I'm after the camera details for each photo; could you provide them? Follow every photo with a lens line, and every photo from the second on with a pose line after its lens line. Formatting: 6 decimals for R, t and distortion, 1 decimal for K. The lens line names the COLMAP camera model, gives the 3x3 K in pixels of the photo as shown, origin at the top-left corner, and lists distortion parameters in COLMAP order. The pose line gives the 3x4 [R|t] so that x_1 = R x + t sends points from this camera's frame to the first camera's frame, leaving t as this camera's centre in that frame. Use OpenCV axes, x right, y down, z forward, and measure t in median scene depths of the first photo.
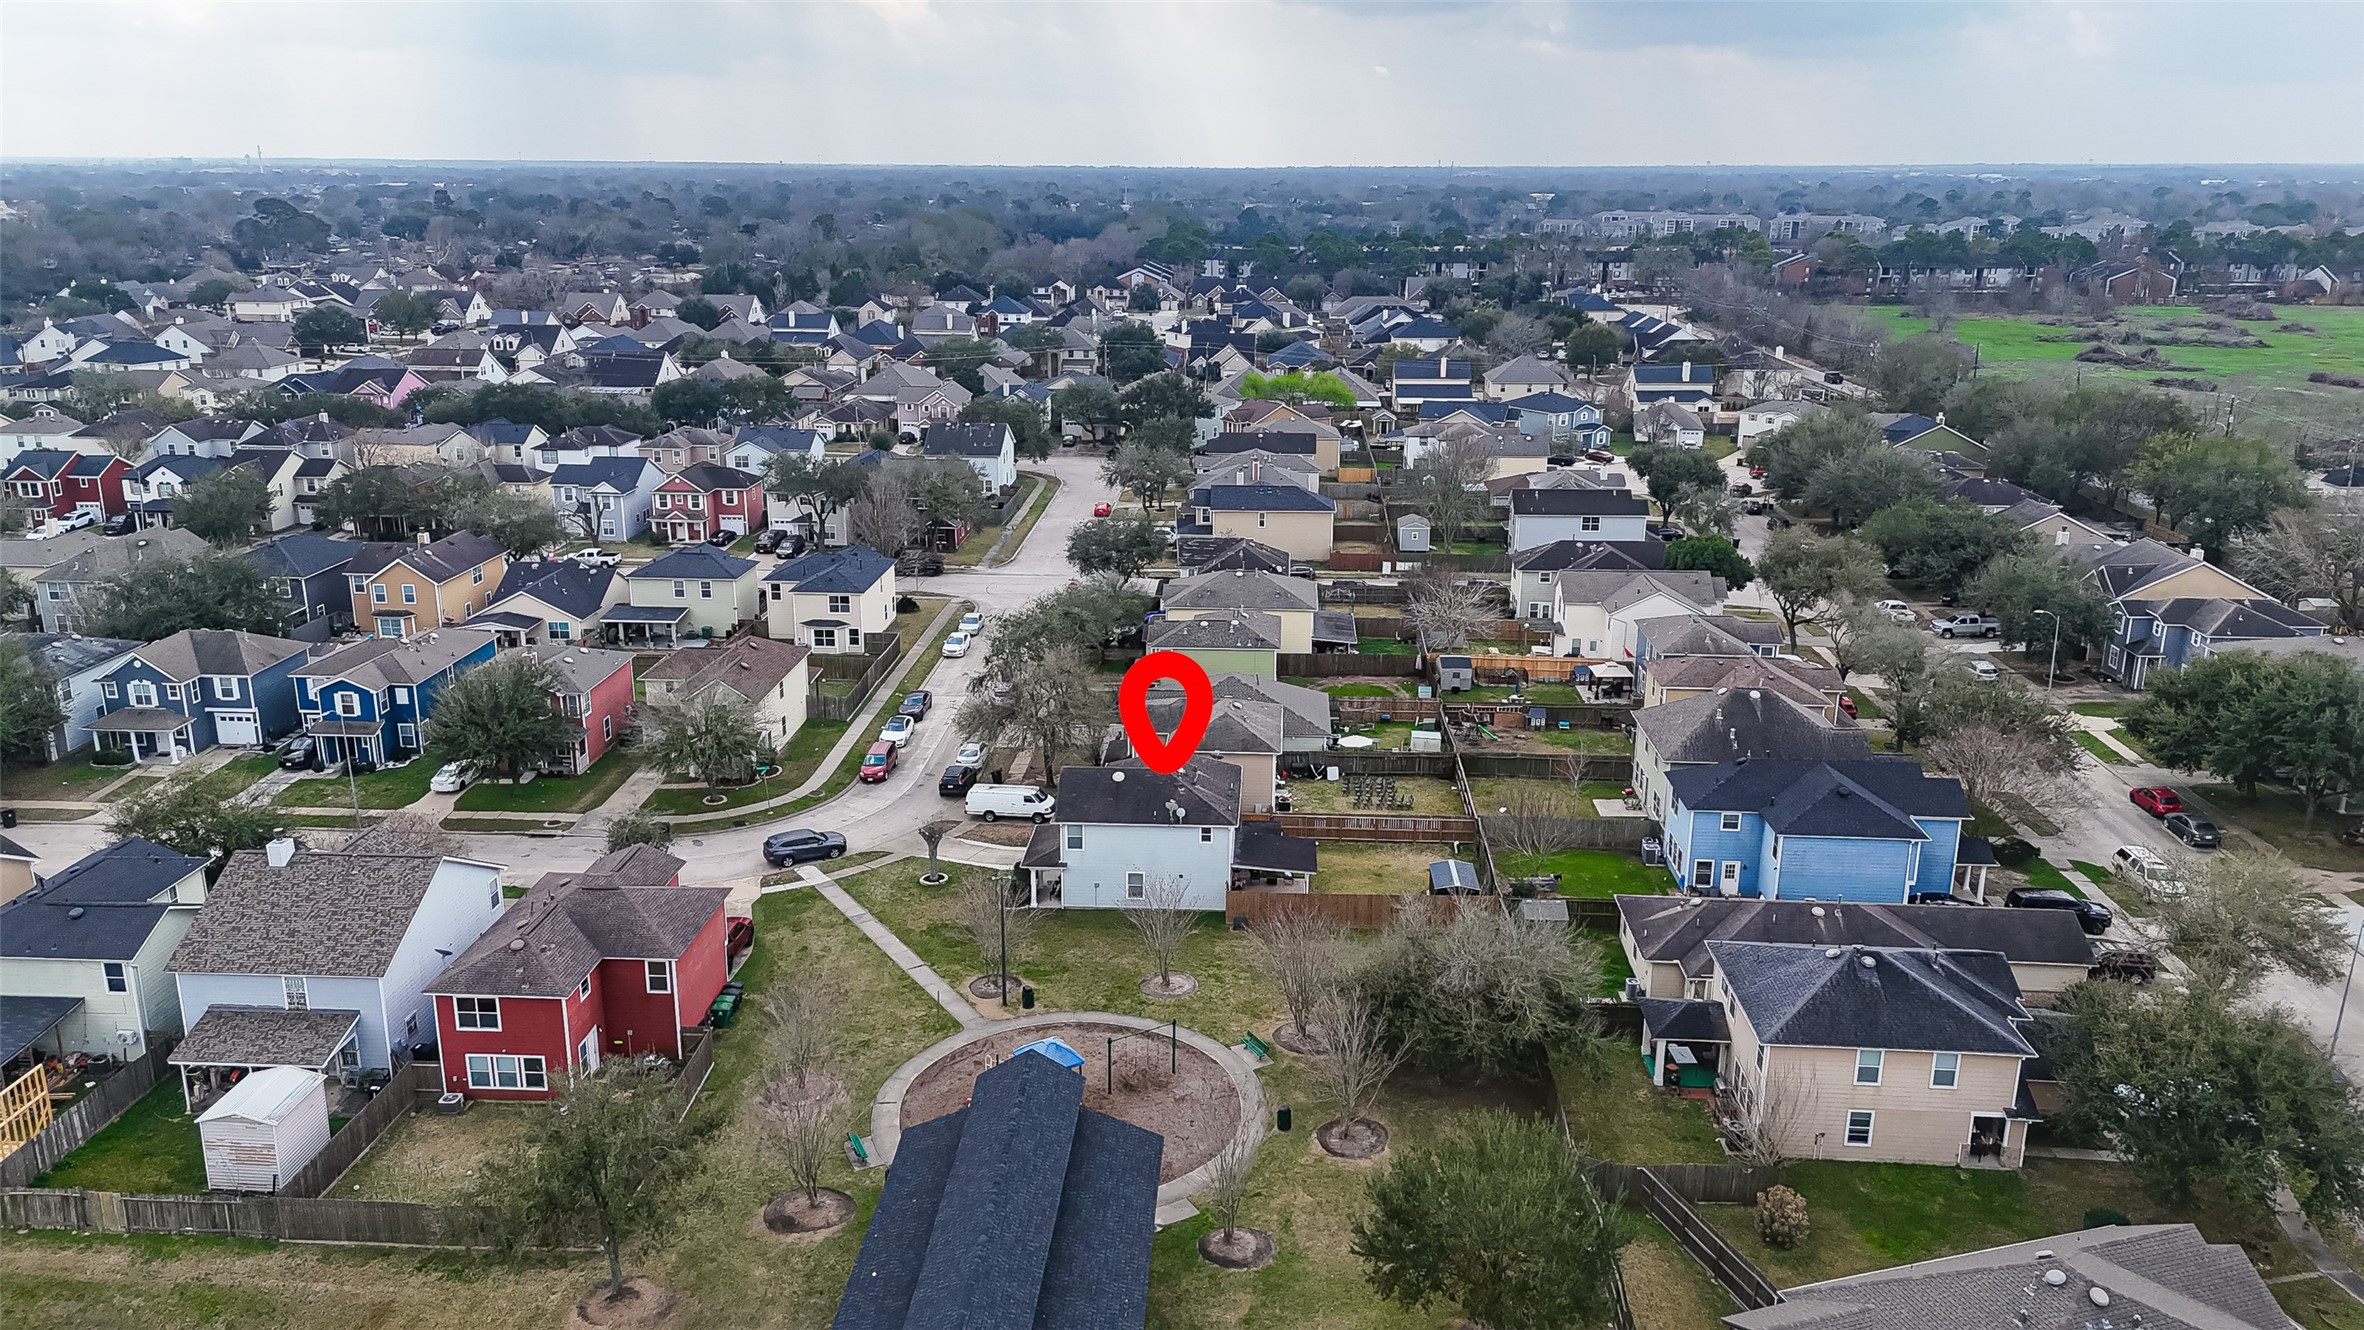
lens RADIAL K [[1727.9, 0, 1170.0], [0, 1727.9, 662.3], [0, 0, 1]] dist [0.078756, -0.081143]
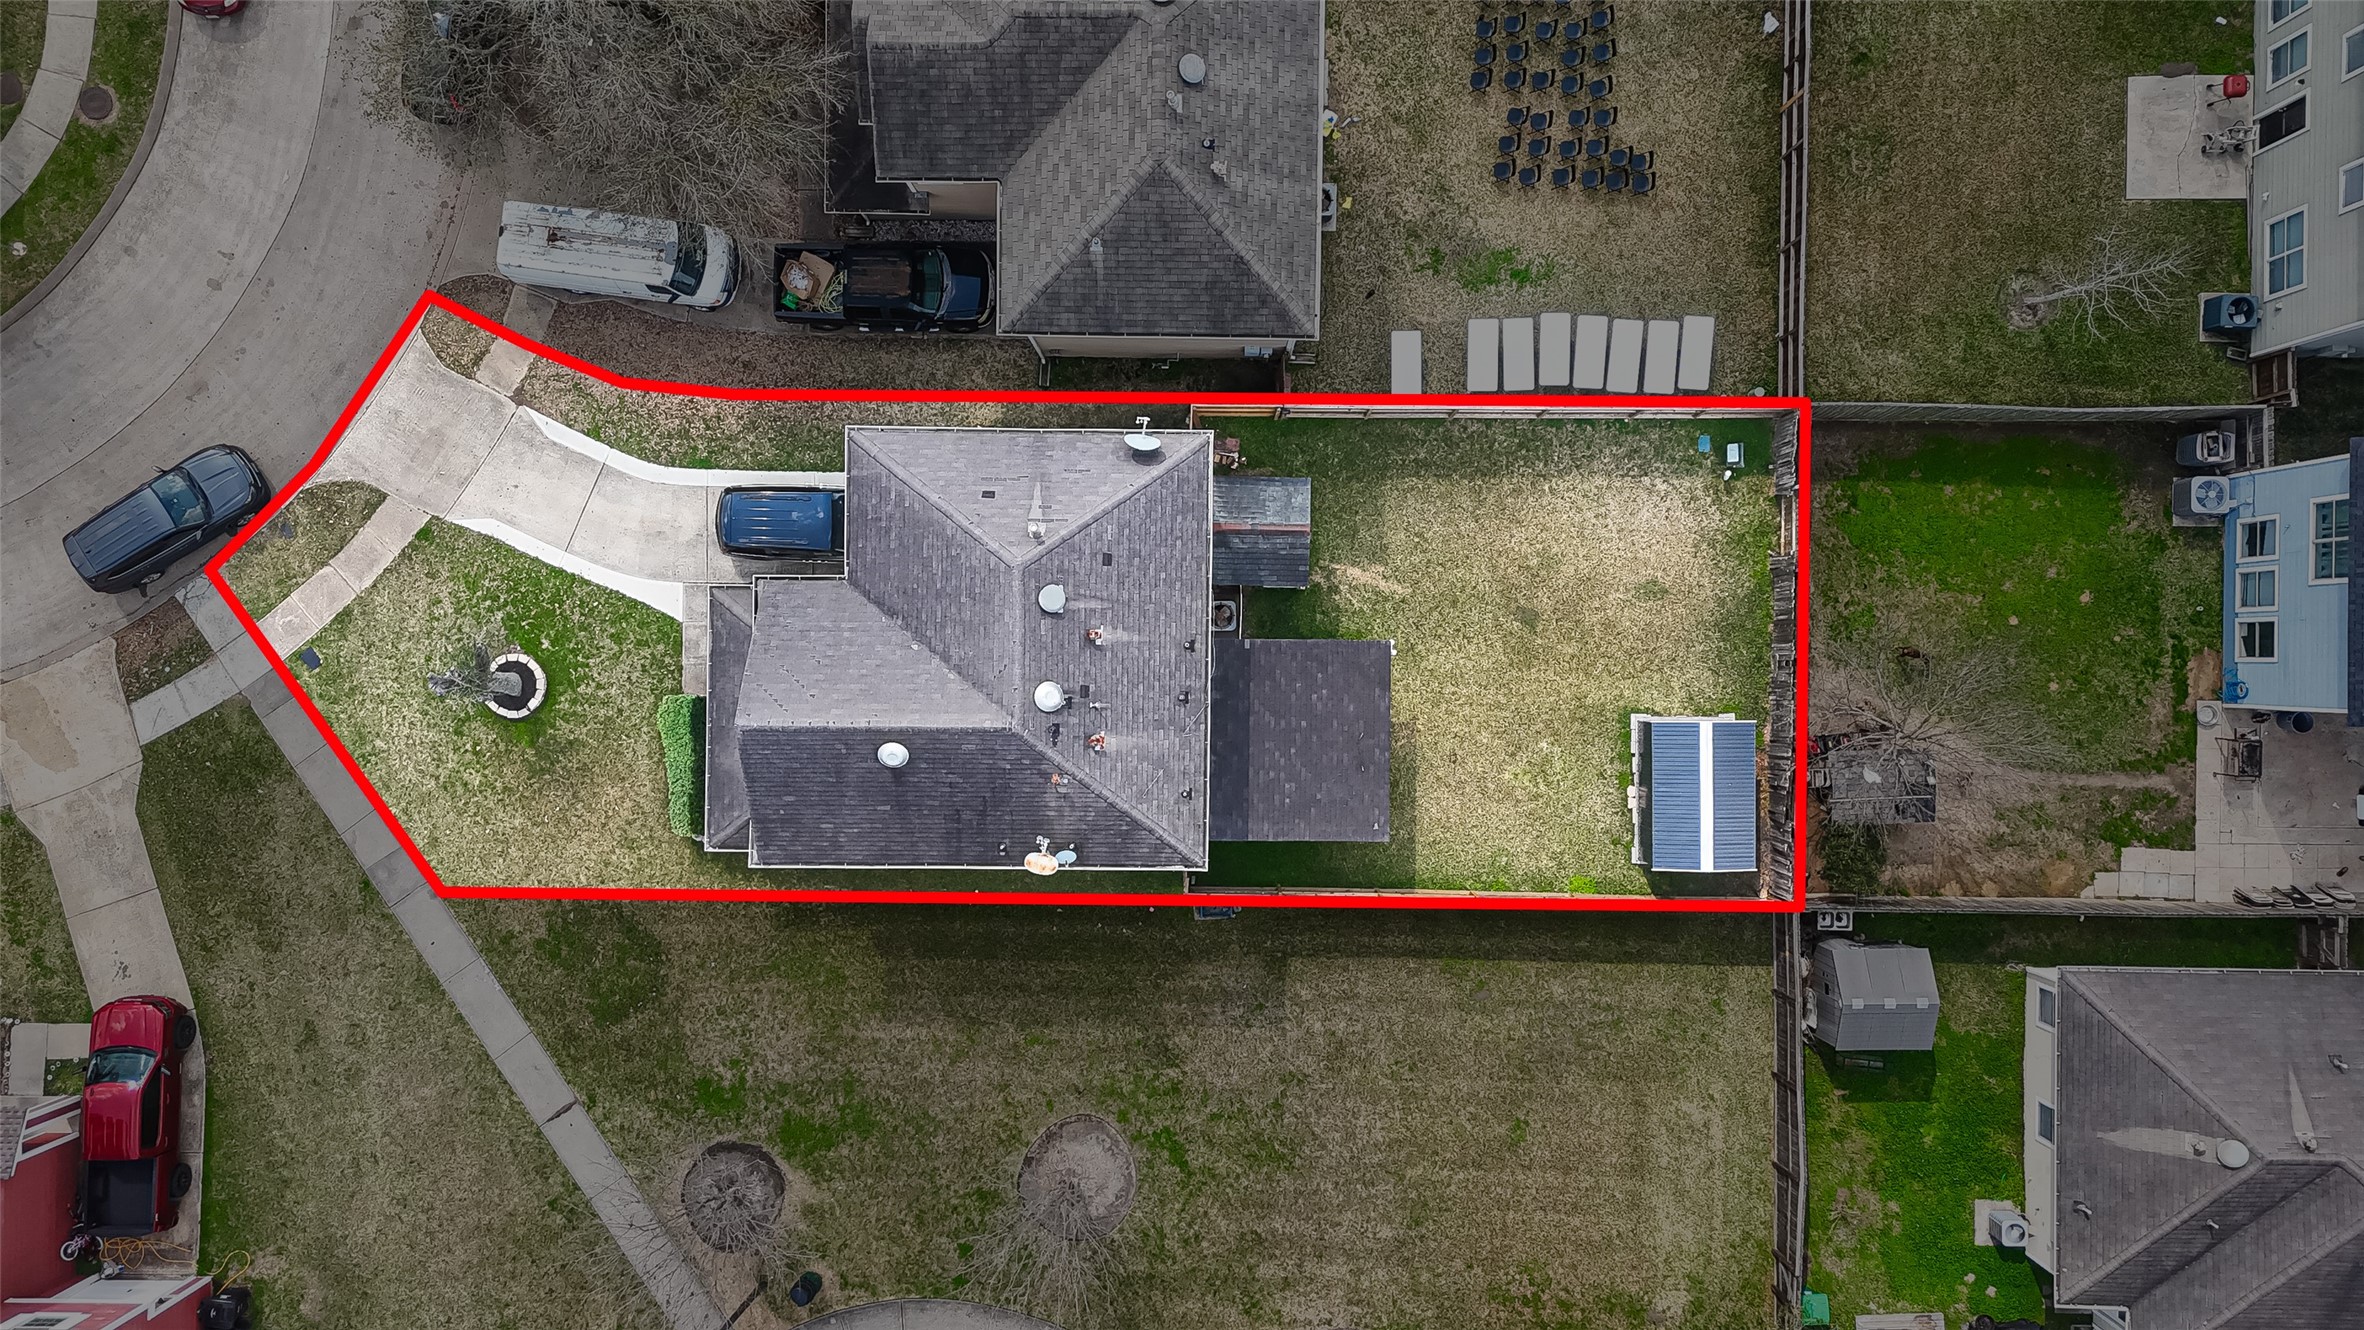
lens RADIAL K [[1727.9, 0, 1170.0], [0, 1727.9, 662.3], [0, 0, 1]] dist [0.078756, -0.081143]
pose [[0.998289, -0.055727, -0.017721, 0.033197], [0.032101, 0.268940, 0.962622, -0.261277], [-0.048878, -0.961543, 0.270269, 0.777620]]
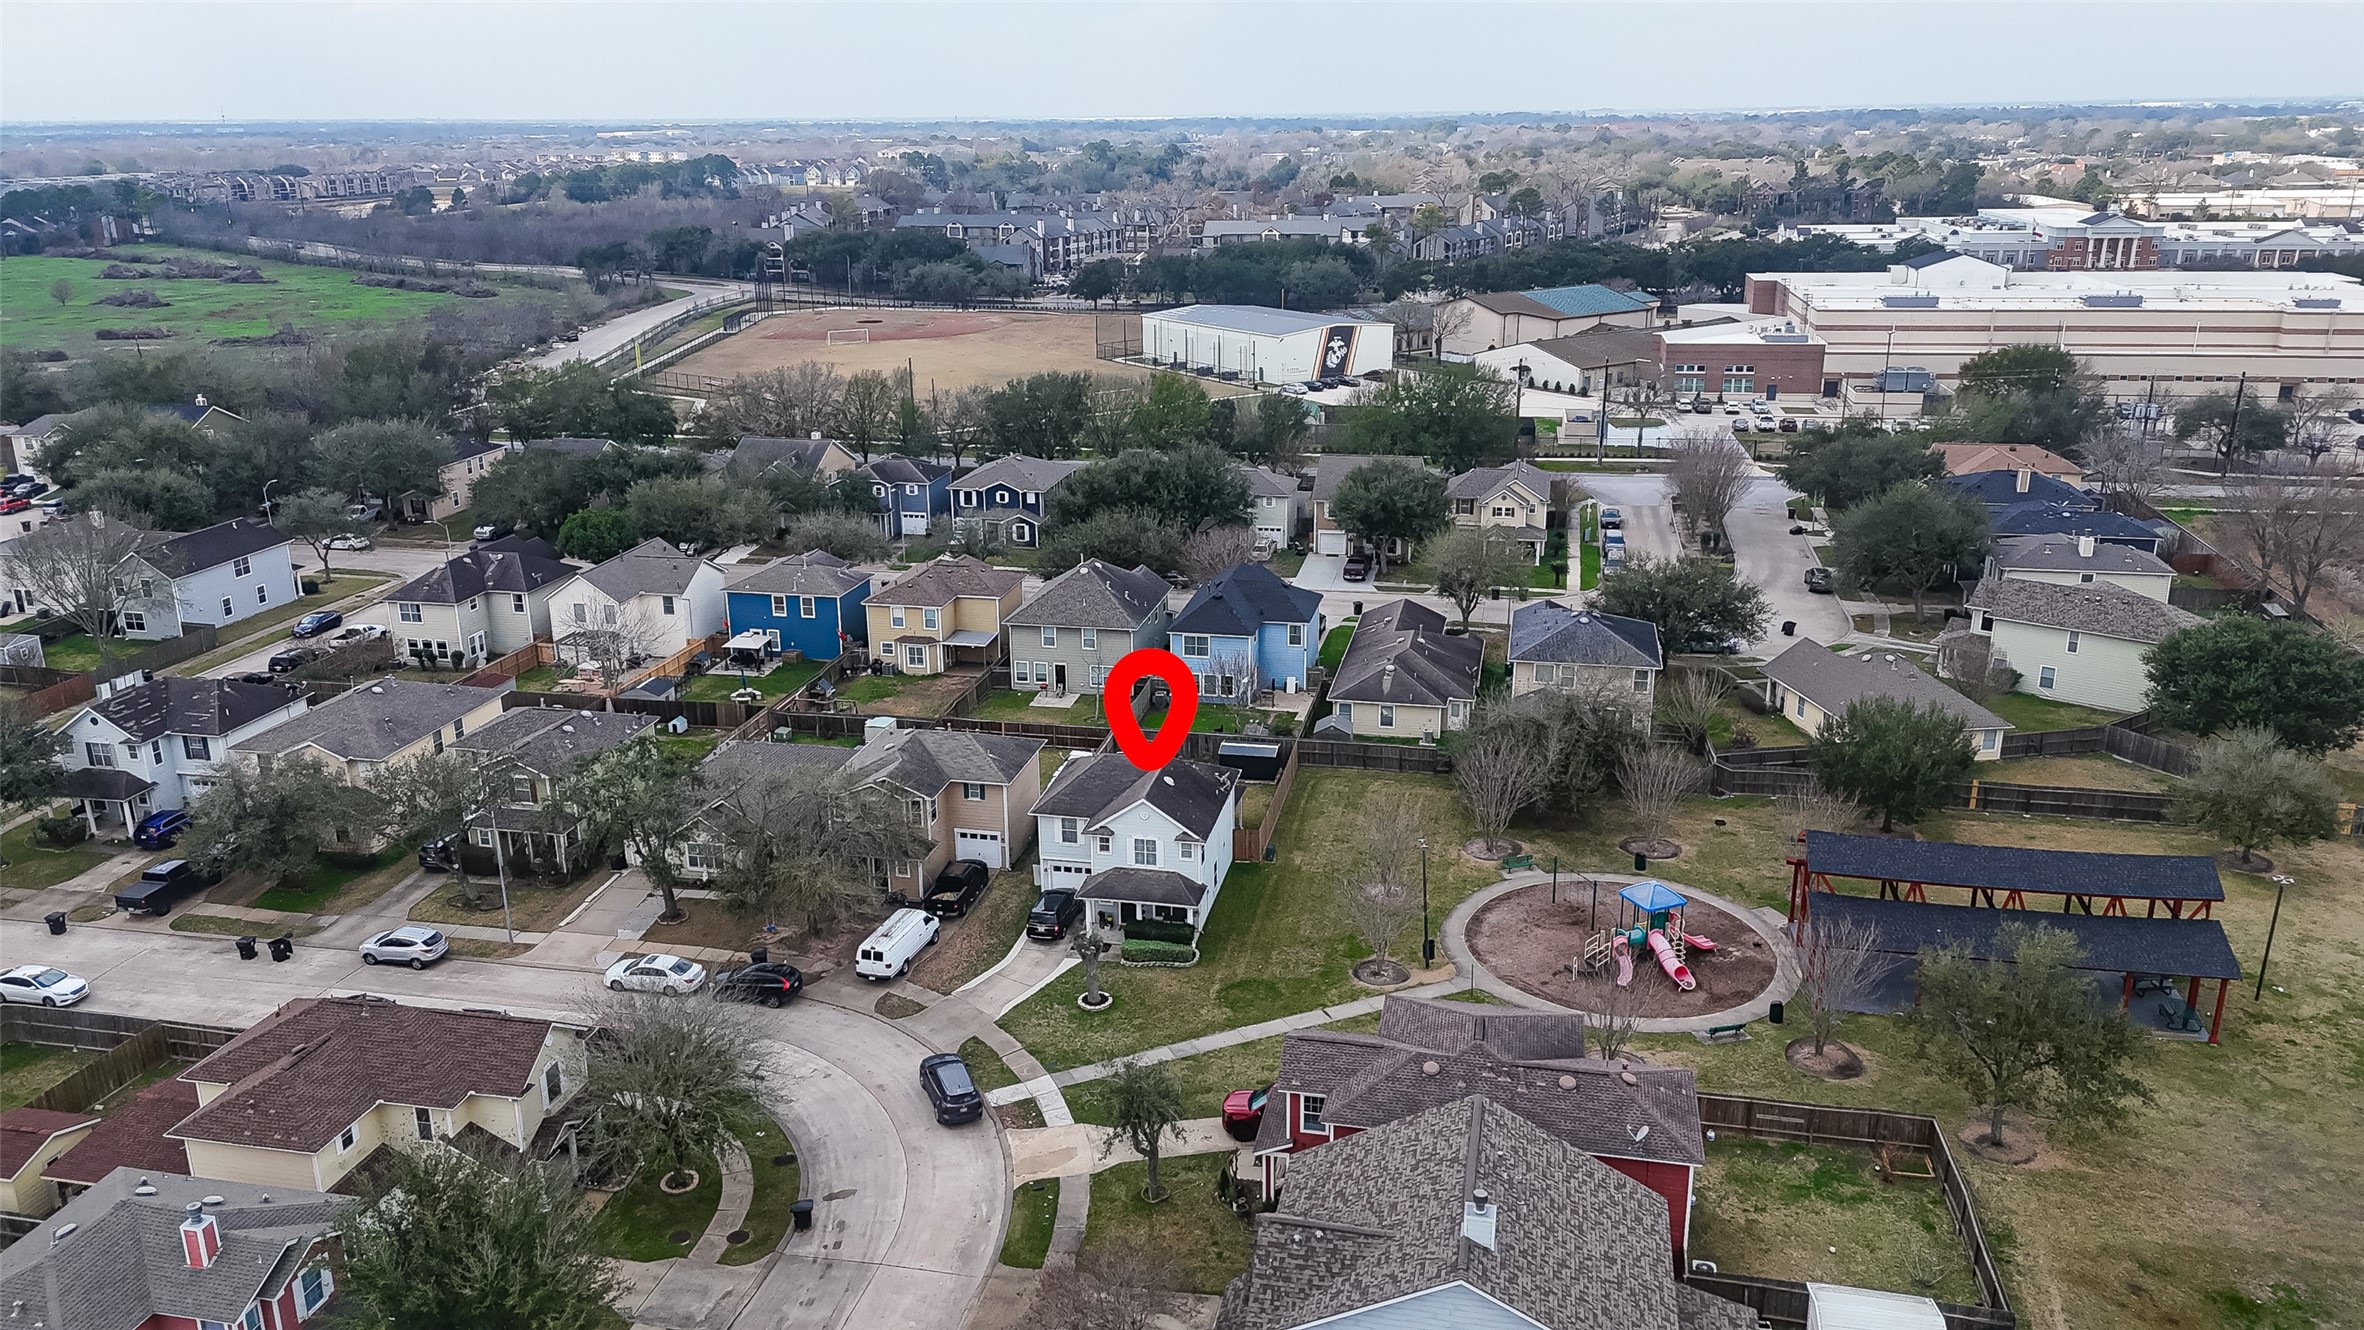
lens RADIAL K [[1727.9, 0, 1170.0], [0, 1727.9, 662.3], [0, 0, 1]] dist [0.078756, -0.081143]
pose [[0.154837, -0.306787, 0.939099, -0.751615], [0.288347, 0.923208, 0.254054, -0.193978], [-0.944924, 0.231450, 0.231408, 0.655597]]
